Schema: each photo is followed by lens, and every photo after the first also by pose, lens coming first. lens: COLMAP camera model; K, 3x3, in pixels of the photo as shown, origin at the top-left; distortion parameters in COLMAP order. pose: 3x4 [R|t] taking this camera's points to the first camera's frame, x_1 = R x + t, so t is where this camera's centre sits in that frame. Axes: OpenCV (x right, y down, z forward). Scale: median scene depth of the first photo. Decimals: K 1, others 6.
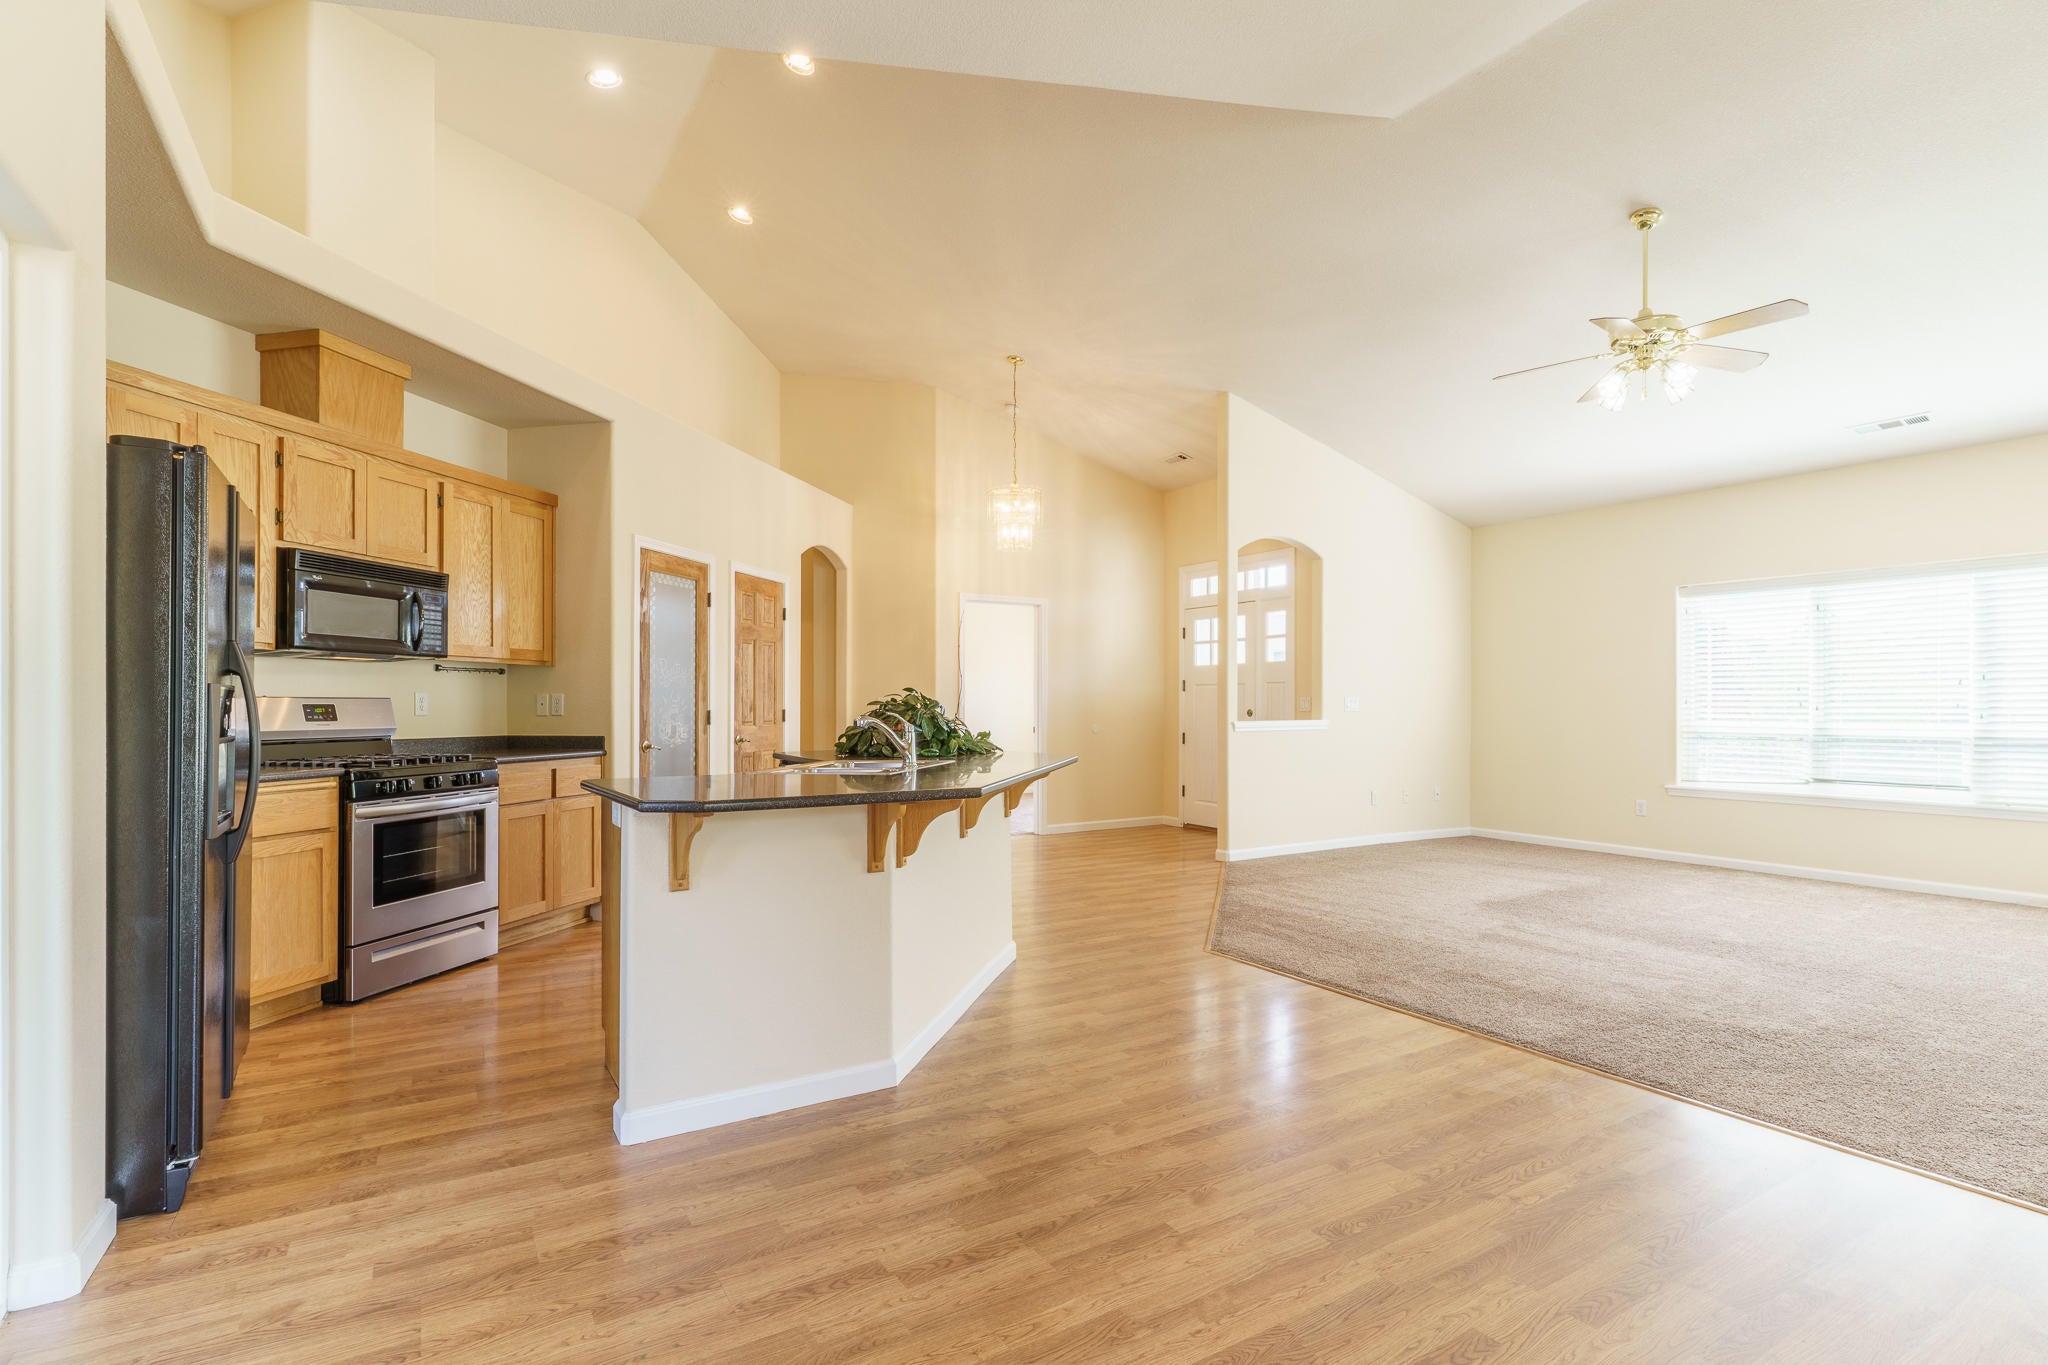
lens RADIAL K [[1009.4, 0, 1026.1], [0, 1009.4, 700.3], [0, 0, 1]] dist [0.000554, -0.000002]
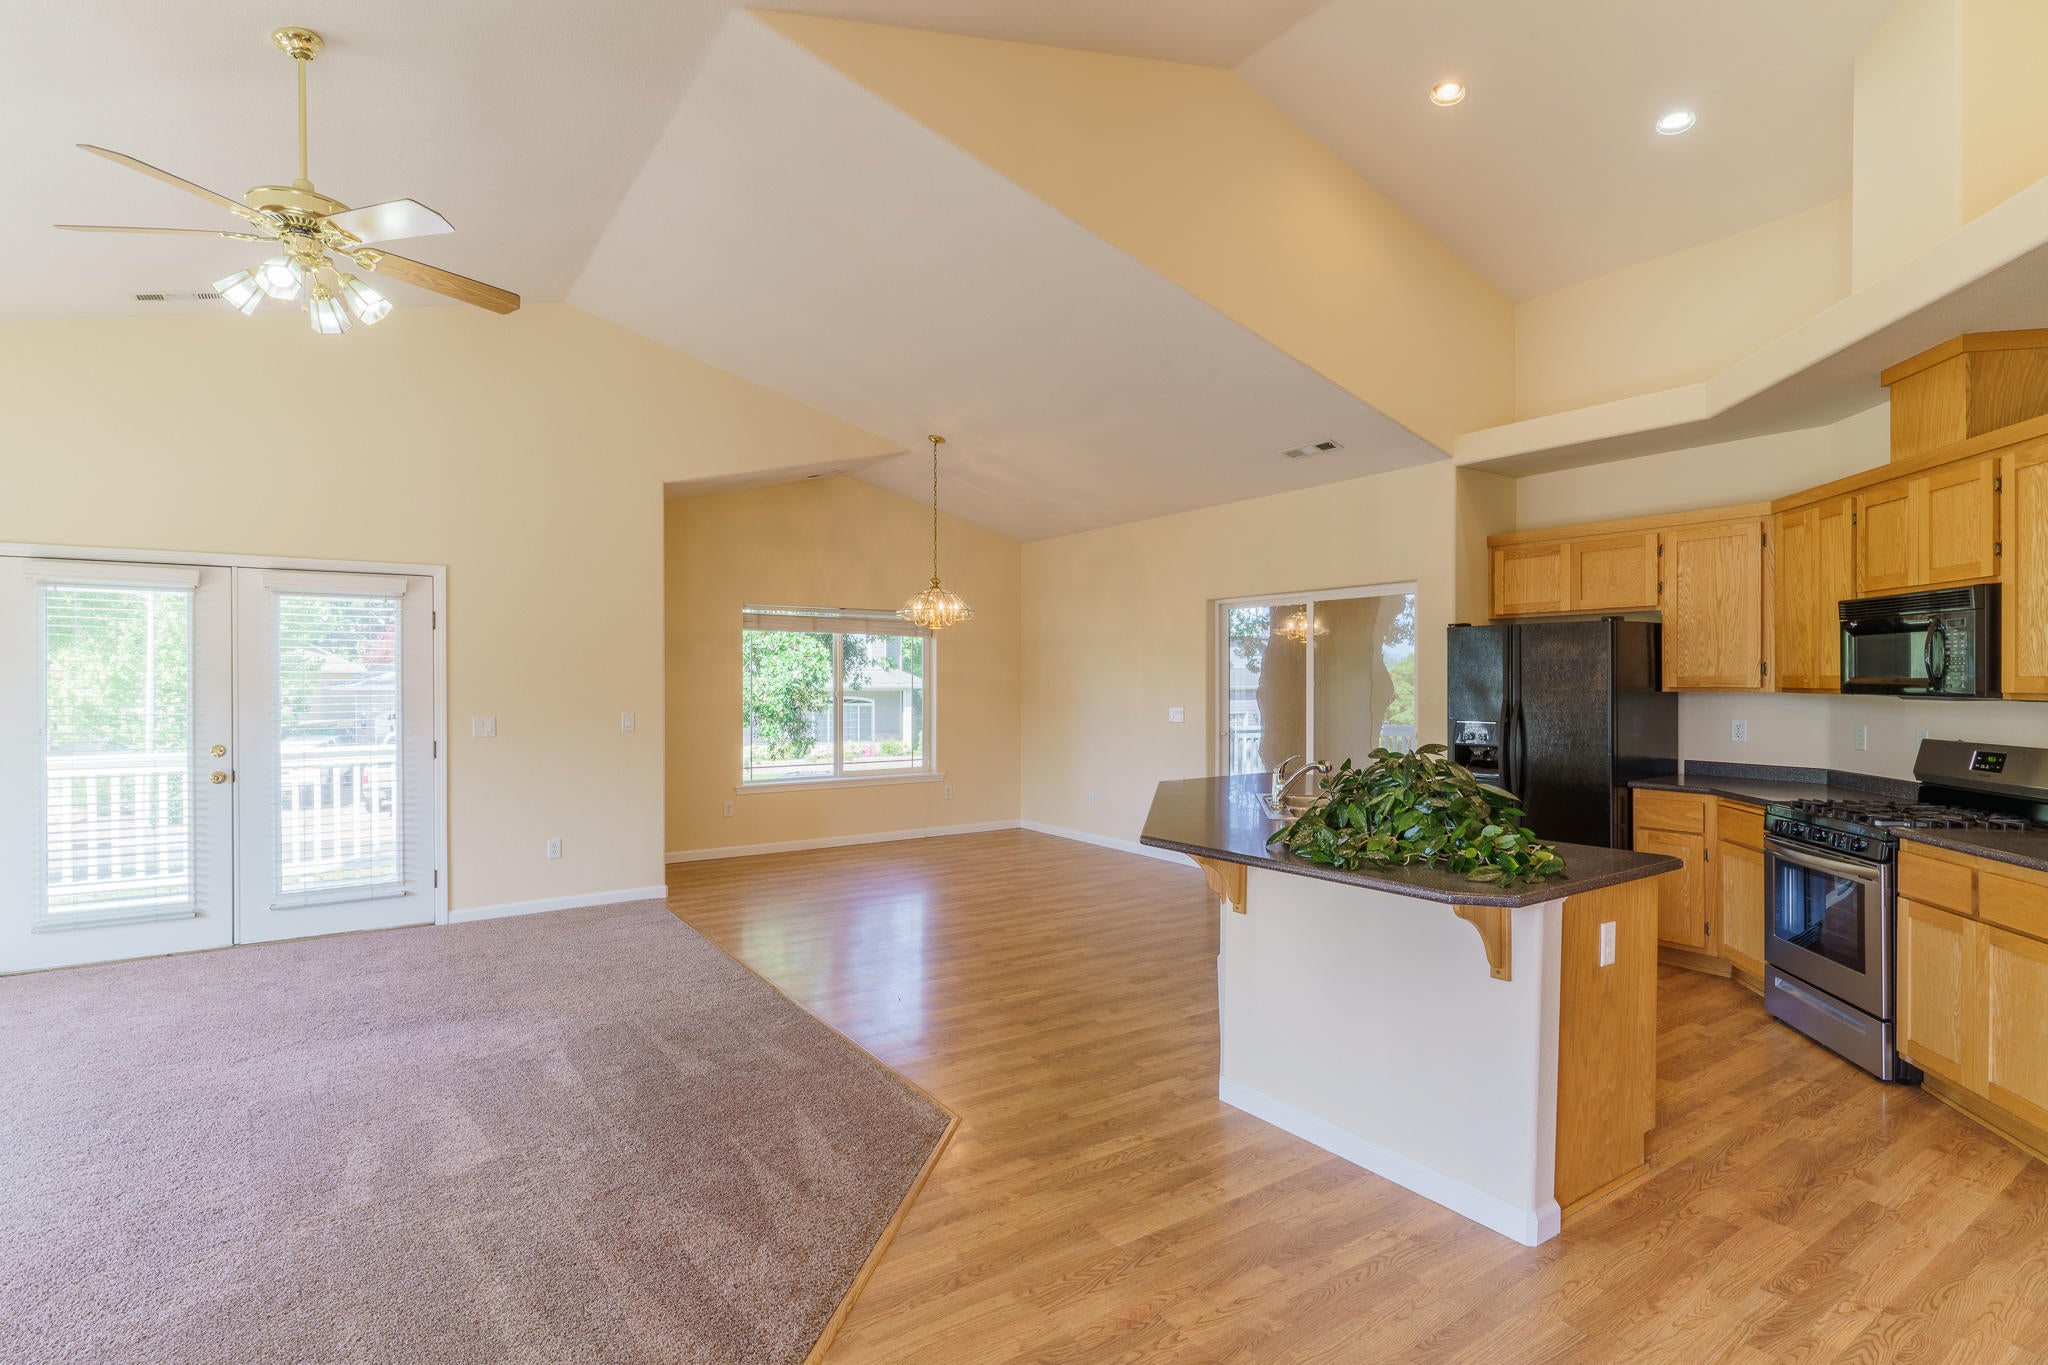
lens RADIAL K [[1009.4, 0, 1026.1], [0, 1009.4, 700.3], [0, 0, 1]] dist [0.000554, -0.000002]
pose [[-0.999120, 0.001134, -0.041935, 0.156350], [0.000359, 0.999829, 0.018491, -0.052106], [0.041949, 0.018459, -0.998949, 1.645458]]
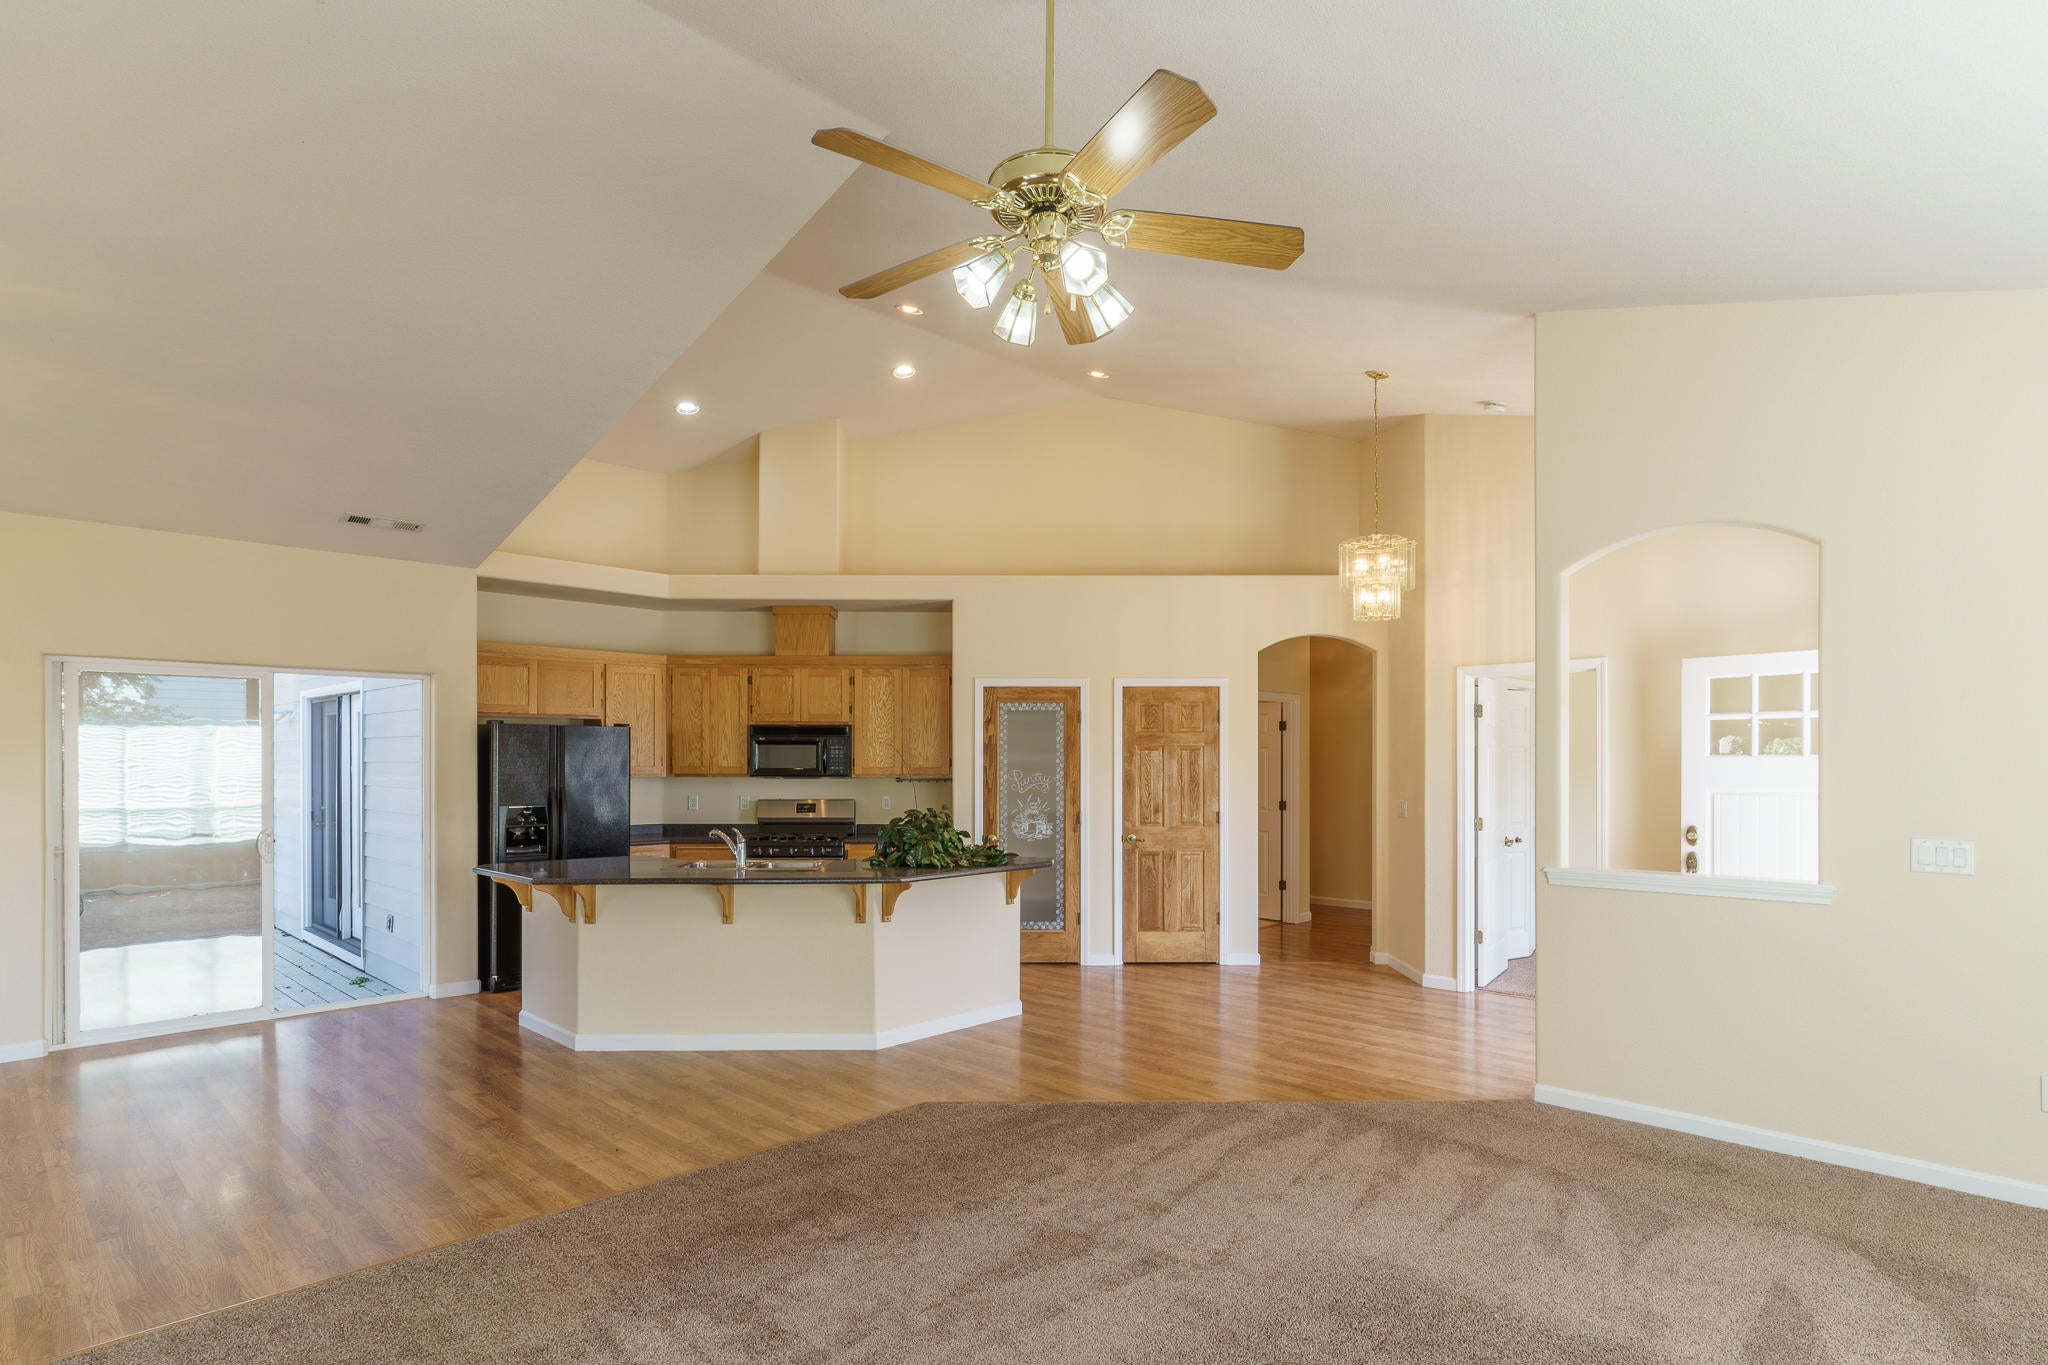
lens RADIAL K [[1024.7, 0, 1025.7], [0, 1024.7, 760.3], [0, 0, 1]] dist [-0.000122, -0.000012]
pose [[0.220109, -0.001620, -0.975474, 1.071718], [0.005129, 0.999987, -0.000503, -0.063423], [0.975462, -0.004892, 0.220114, 0.870769]]
